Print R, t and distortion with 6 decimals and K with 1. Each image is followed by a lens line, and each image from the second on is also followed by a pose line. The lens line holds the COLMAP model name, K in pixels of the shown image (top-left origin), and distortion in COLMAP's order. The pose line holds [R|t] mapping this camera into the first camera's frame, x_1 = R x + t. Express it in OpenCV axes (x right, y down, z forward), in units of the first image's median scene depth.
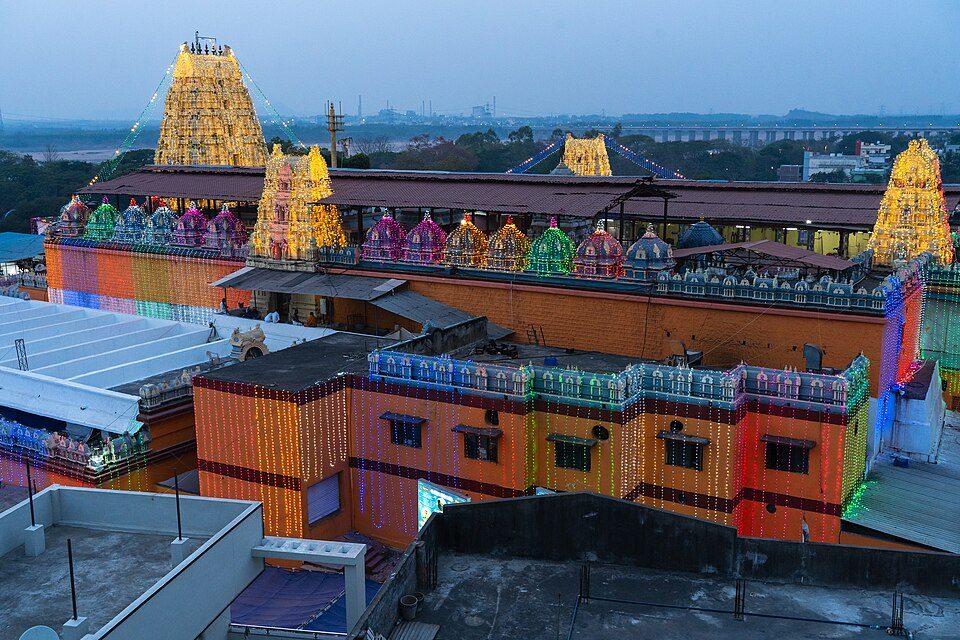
lens RADIAL K [[1148.1, 0, 480.0], [0, 1148.1, 320.0], [0, 0, 1]] dist [0.054326, -0.014766]
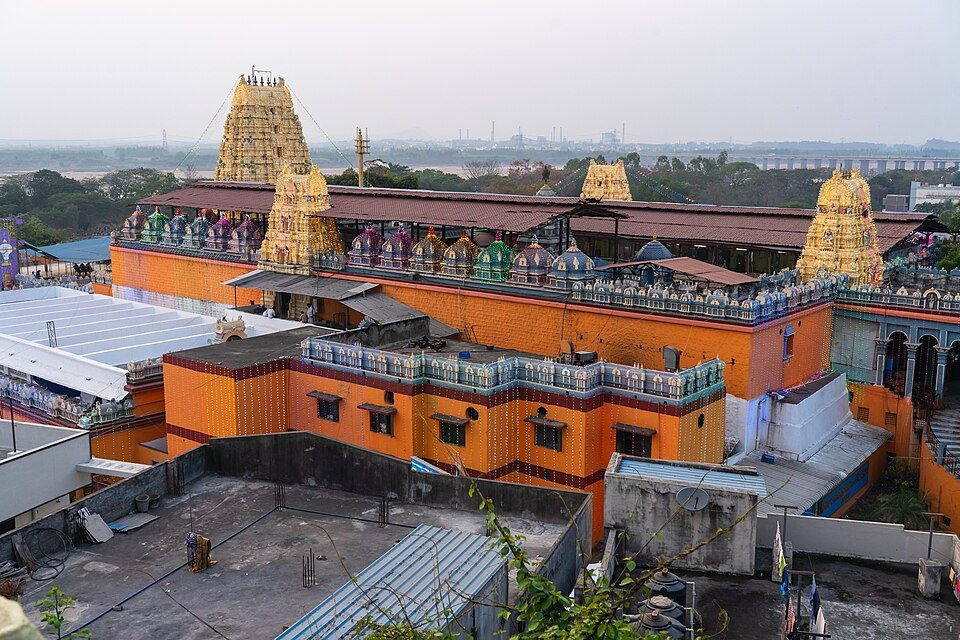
lens RADIAL K [[1148.1, 0, 480.0], [0, 1148.1, 320.0], [0, 0, 1]] dist [0.054326, -0.014766]
pose [[0.987030, 0.036803, -0.156263, 0.236665], [-0.040117, 0.999031, -0.018107, 0.019433], [0.155445, 0.024141, 0.987549, -0.124493]]
